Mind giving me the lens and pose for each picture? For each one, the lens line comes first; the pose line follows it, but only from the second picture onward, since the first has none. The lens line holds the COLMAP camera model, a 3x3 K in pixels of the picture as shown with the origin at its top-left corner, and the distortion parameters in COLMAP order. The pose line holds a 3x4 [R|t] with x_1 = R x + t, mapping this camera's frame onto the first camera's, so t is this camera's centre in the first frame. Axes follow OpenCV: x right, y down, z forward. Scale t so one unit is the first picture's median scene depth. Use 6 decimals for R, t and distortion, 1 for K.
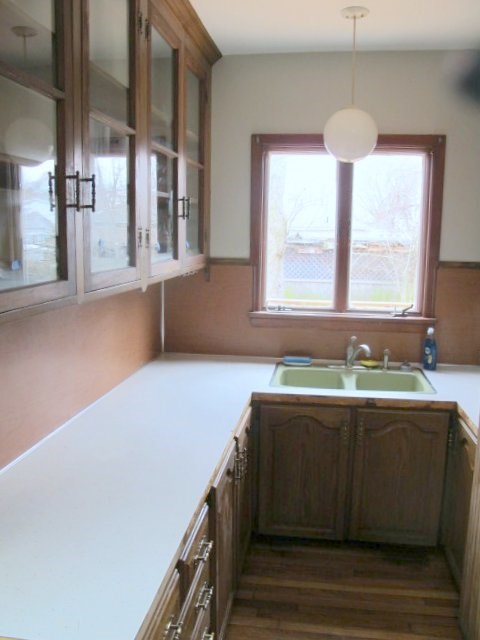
lens RADIAL K [[530.4, 0, 240.0], [0, 530.4, 320.0], [0, 0, 1]] dist [-0.156147, 0.111926]
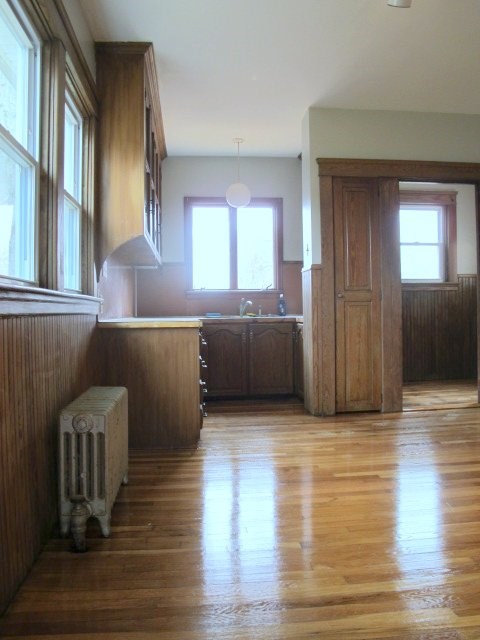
lens RADIAL K [[530.4, 0, 240.0], [0, 530.4, 320.0], [0, 0, 1]] dist [-0.156147, 0.111926]
pose [[0.965080, -0.021385, 0.261082, -0.309276], [0.059901, 0.988271, -0.140474, 0.390652], [-0.255016, 0.151208, 0.955041, -0.857014]]
